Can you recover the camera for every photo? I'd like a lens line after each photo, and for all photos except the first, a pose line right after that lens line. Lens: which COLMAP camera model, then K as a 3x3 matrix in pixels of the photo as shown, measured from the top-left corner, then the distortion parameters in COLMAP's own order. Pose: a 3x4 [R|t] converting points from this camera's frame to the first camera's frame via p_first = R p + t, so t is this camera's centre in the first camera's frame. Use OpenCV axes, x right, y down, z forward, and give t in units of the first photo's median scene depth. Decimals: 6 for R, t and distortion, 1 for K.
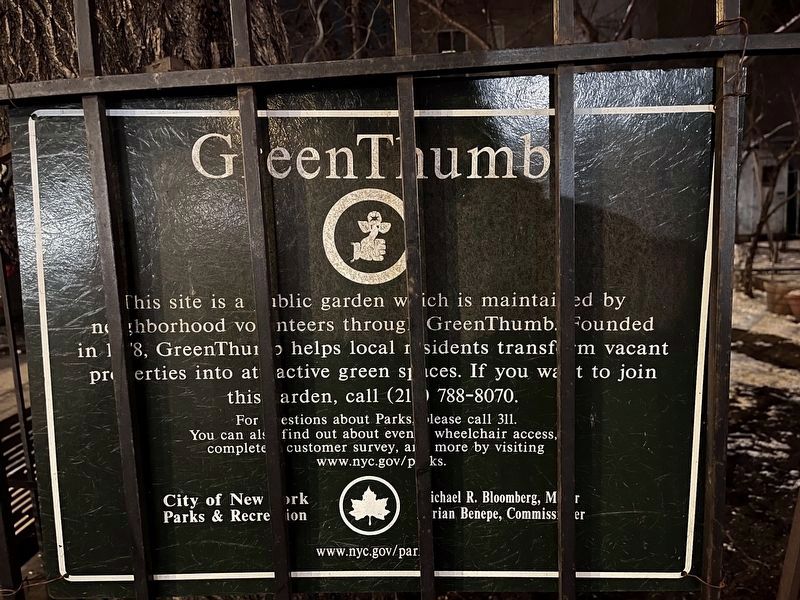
lens RADIAL K [[606.9, 0, 400.2], [0, 606.9, 300.2], [0, 0, 1]] dist [0.005677, 0.001398]
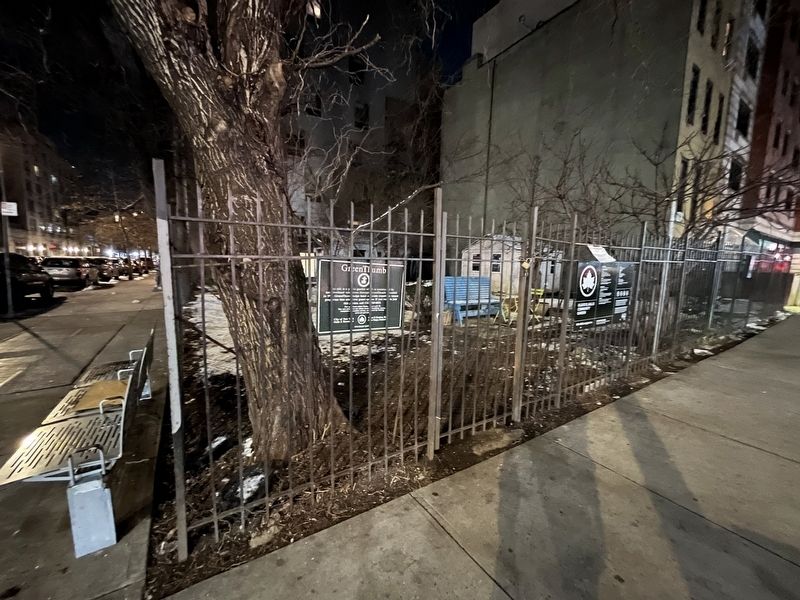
lens RADIAL K [[320.2, 0, 400.8], [0, 320.2, 301.5], [0, 0, 1]] dist [0.000010, 0.000000]
pose [[0.815156, -0.006429, 0.579206, -1.806062], [0.020893, 0.999614, -0.018310, 0.216609], [-0.578865, 0.027027, 0.814976, -2.221614]]
